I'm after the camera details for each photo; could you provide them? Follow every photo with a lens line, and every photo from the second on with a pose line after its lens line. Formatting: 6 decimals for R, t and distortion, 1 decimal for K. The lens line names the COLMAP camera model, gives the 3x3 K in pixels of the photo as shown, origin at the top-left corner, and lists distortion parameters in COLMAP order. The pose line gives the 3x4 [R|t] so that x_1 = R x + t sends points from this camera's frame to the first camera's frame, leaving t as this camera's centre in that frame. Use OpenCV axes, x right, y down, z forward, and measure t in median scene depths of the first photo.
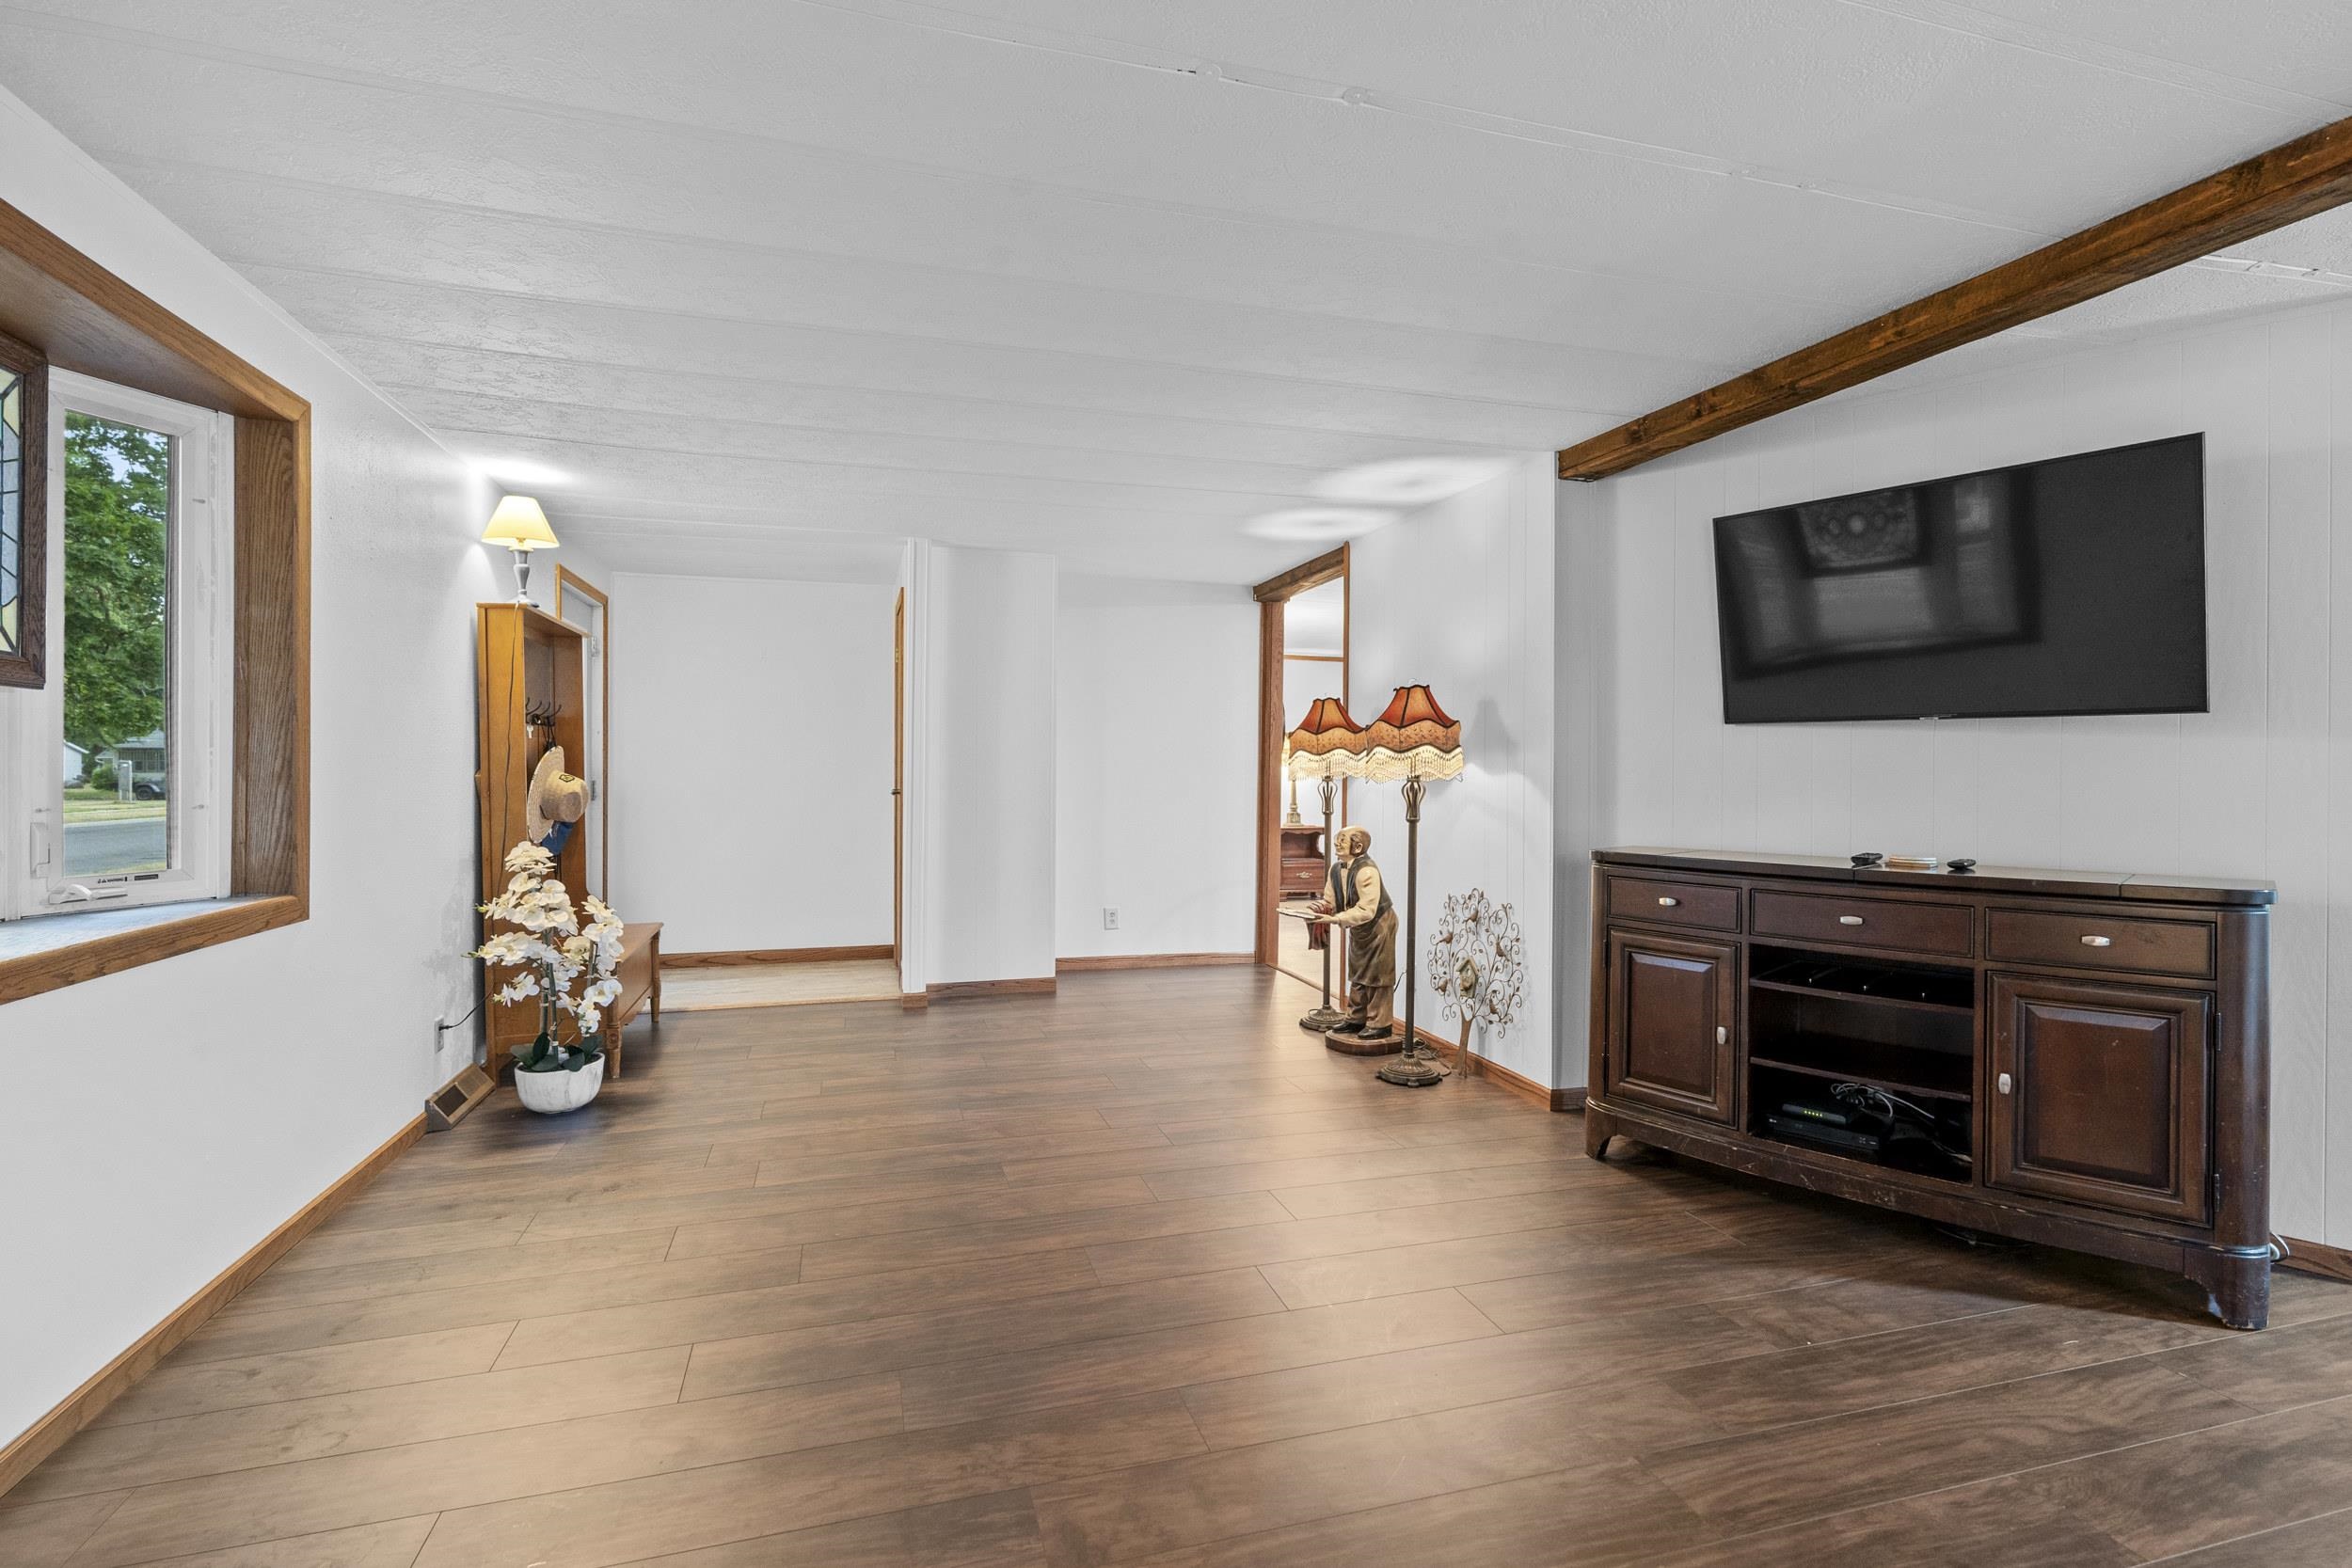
lens RADIAL K [[1080.5, 0, 1150.9], [0, 1080.5, 764.4], [0, 0, 1]] dist [0.002093, 0.000864]
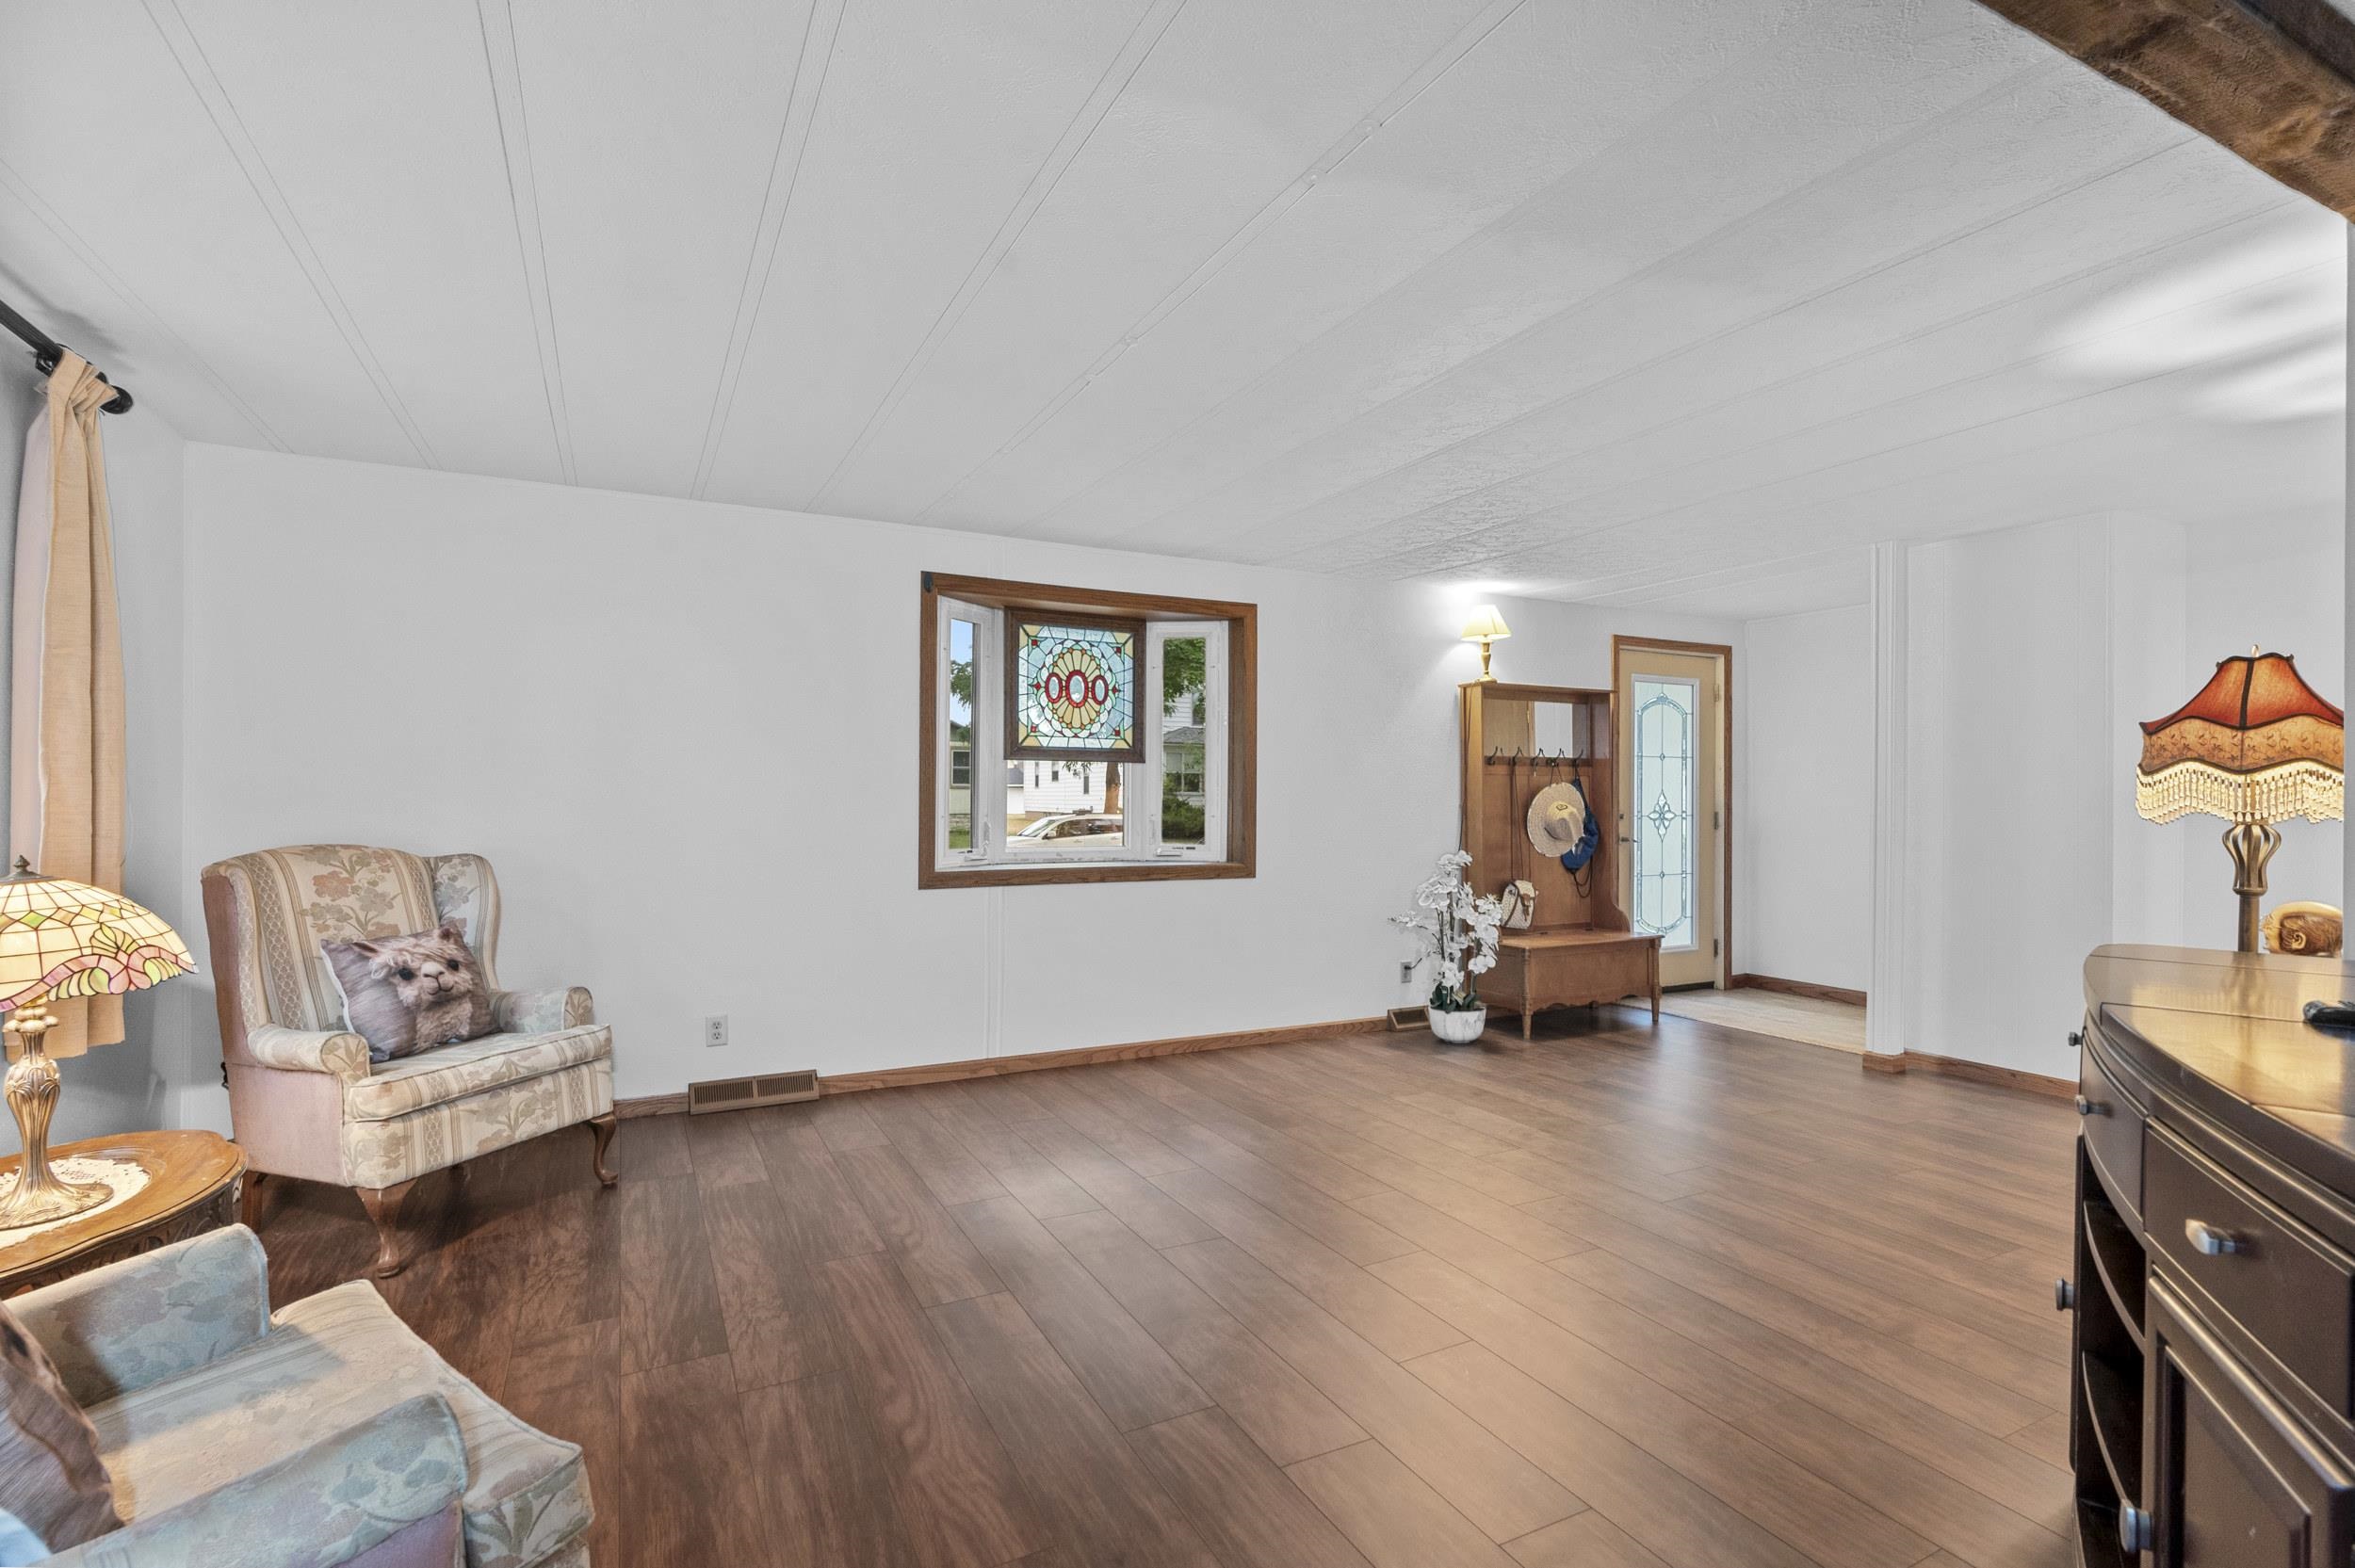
lens RADIAL K [[1076.8, 0, 1174.0], [0, 1076.8, 773.0], [0, 0, 1]] dist [-0.003646, 0.000594]
pose [[0.195529, -0.022137, -0.980448, 0.699398], [-0.002469, 0.999731, -0.023065, 0.003265], [0.980695, 0.006931, 0.195421, 0.333541]]
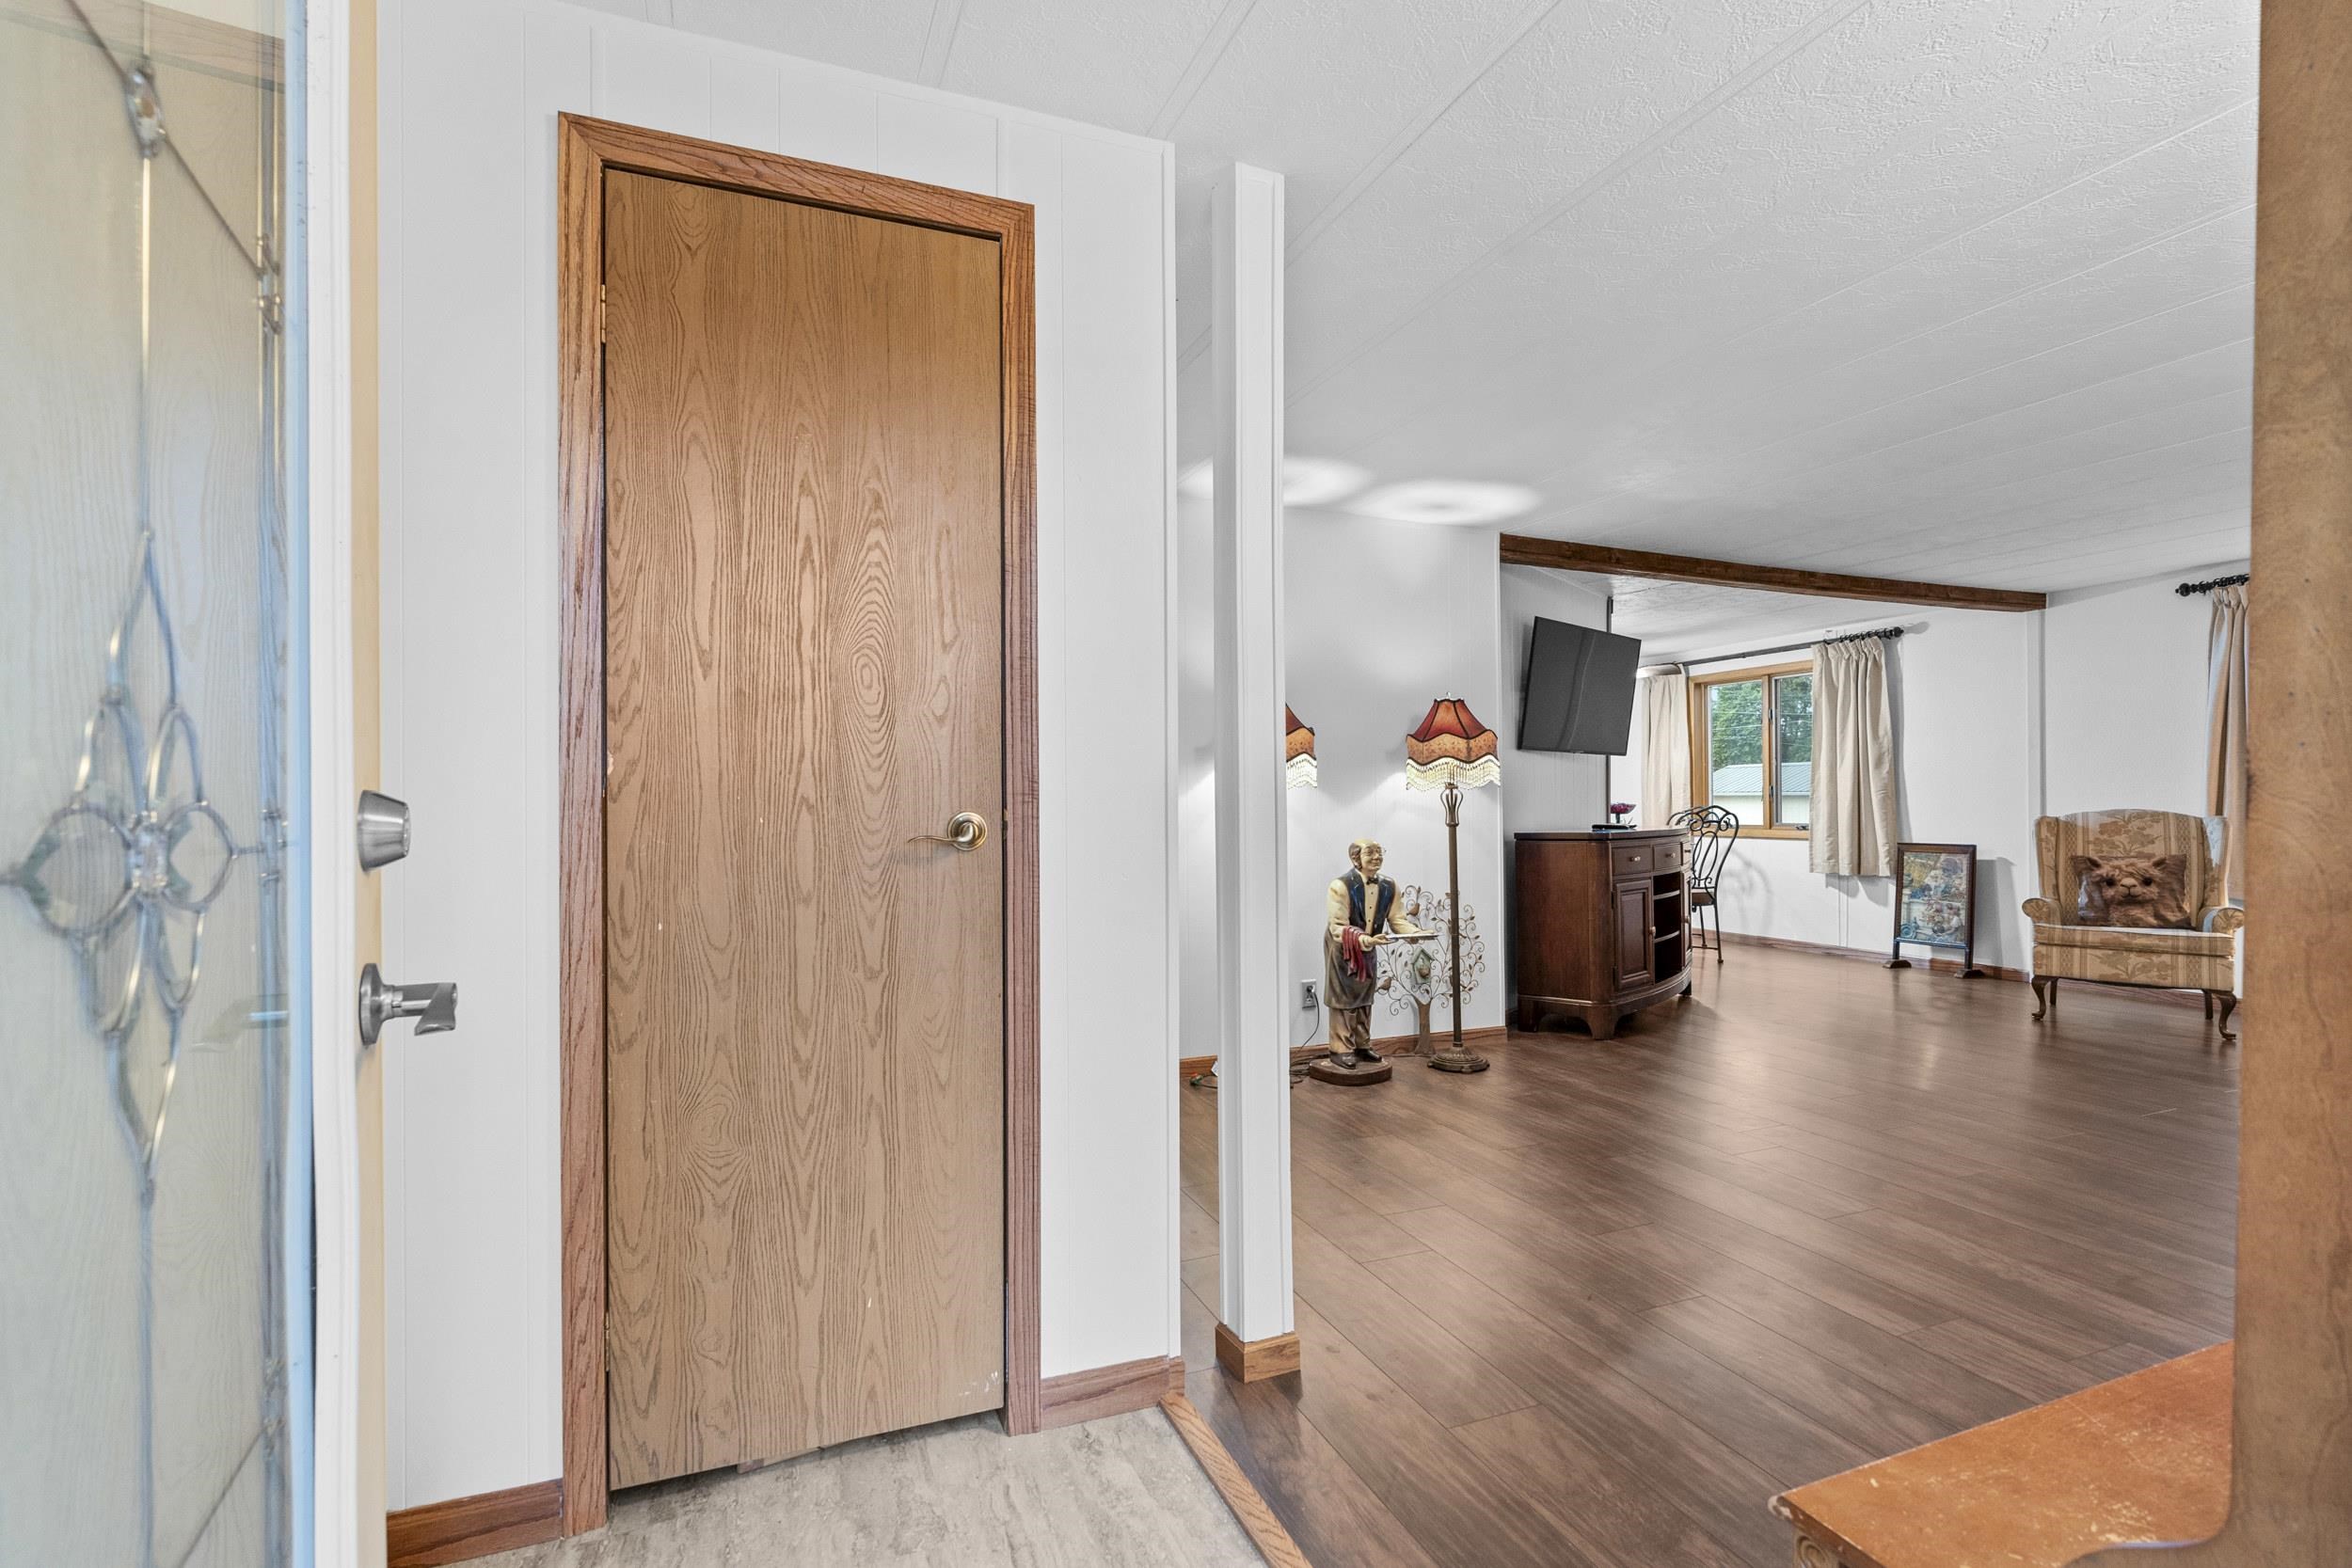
lens RADIAL K [[1072.0, 0, 1162.7], [0, 1072.0, 797.2], [0, 0, 1]] dist [-0.003694, 0.000260]
pose [[-0.100704, -0.002168, 0.994914, -0.791065], [0.000500, 0.999997, 0.002230, 0.022149], [-0.994916, 0.000723, -0.100702, 1.405086]]
